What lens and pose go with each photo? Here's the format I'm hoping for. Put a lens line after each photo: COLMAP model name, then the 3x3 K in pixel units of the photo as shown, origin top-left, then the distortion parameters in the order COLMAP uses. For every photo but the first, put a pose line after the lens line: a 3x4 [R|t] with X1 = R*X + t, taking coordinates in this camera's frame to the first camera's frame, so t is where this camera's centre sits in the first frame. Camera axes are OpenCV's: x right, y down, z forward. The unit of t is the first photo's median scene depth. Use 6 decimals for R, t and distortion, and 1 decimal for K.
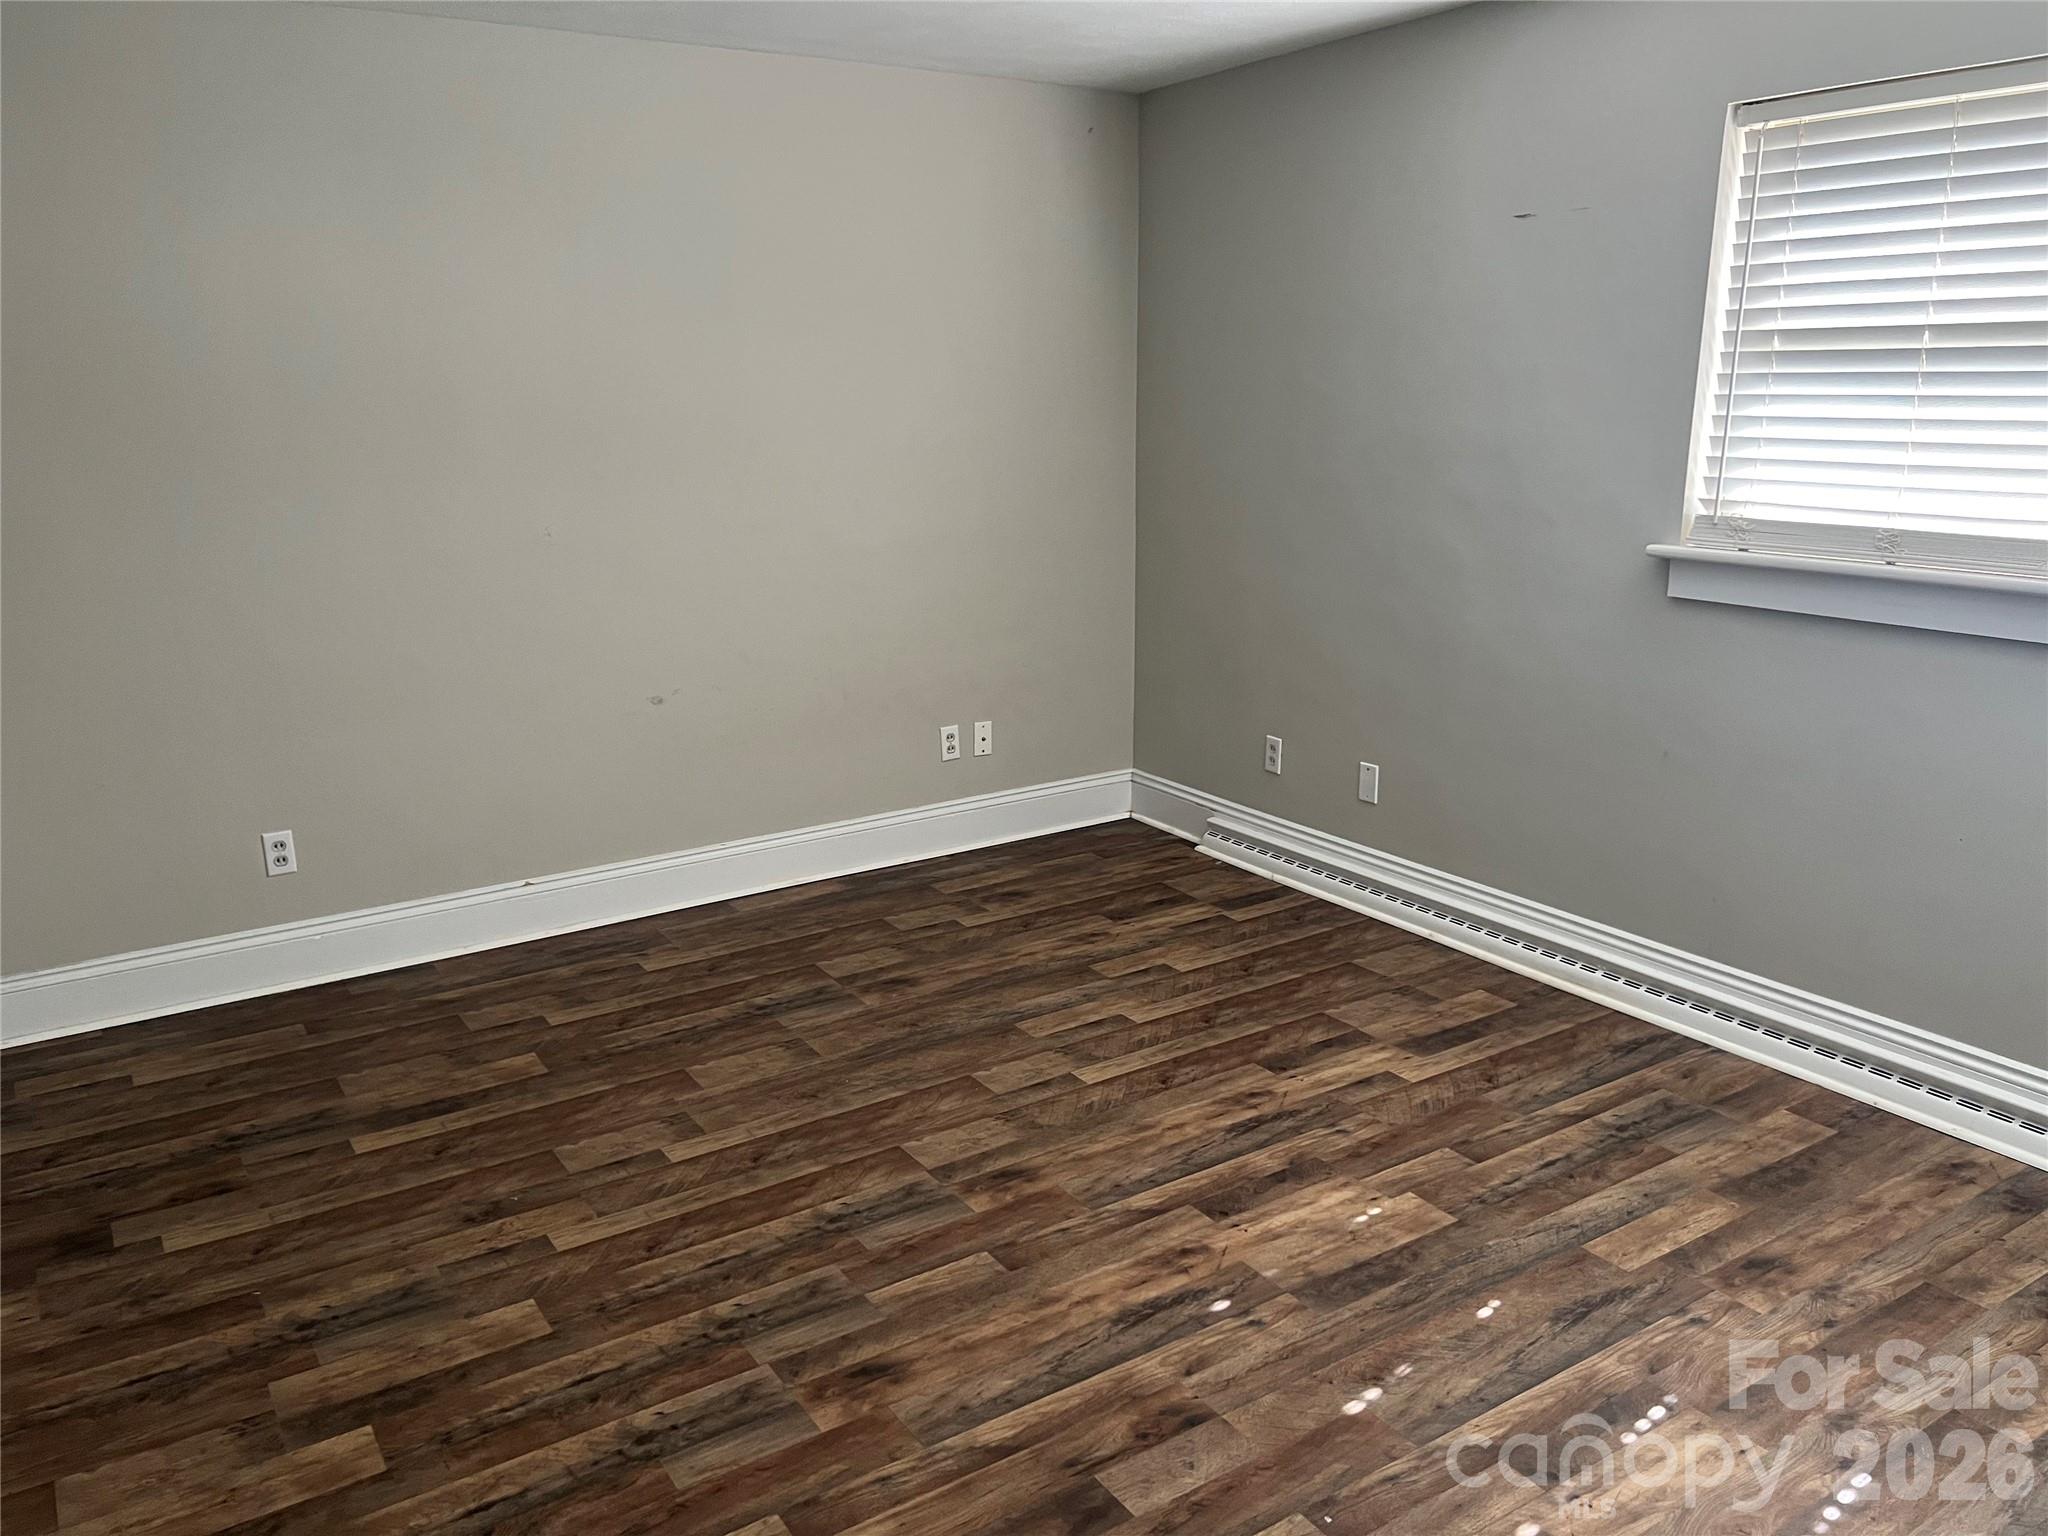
lens RADIAL K [[1555.1, 0, 1019.5], [0, 1555.1, 766.9], [0, 0, 1]] dist [0.065319, -0.077102]
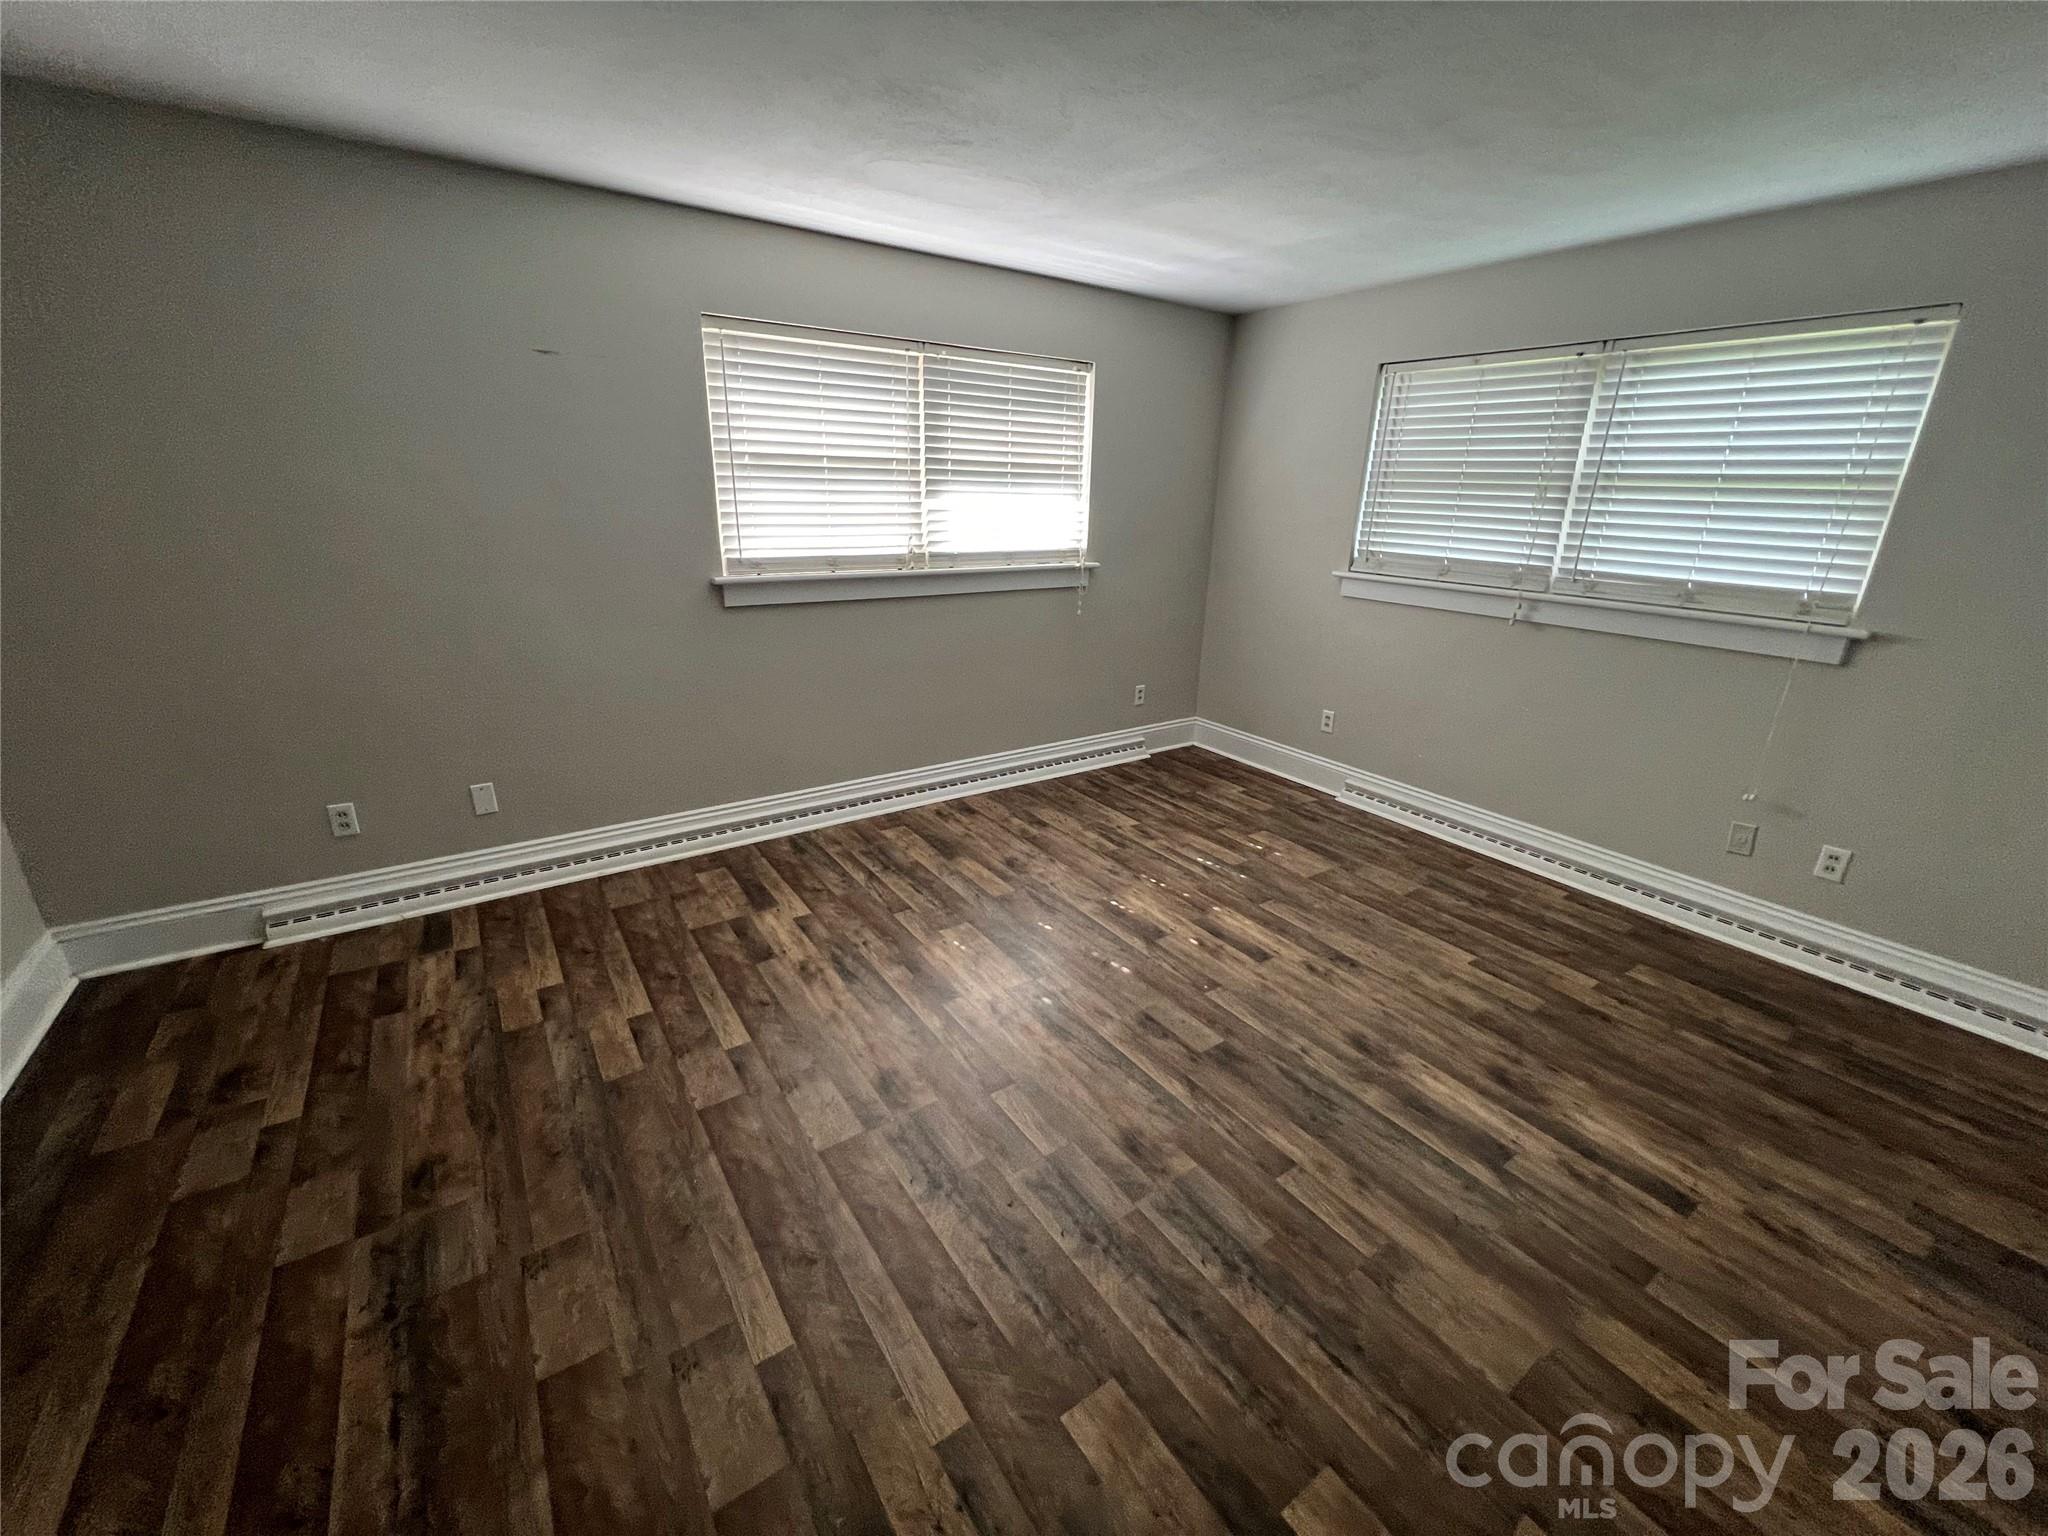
lens RADIAL K [[830.4, 0, 1011.1], [0, 830.4, 753.0], [0, 0, 1]] dist [-0.000249, -0.000232]
pose [[-0.028547, -0.296528, 0.954597, -0.569779], [0.221315, 0.929411, 0.295323, -0.175964], [-0.974785, 0.219697, 0.039094, 0.765467]]
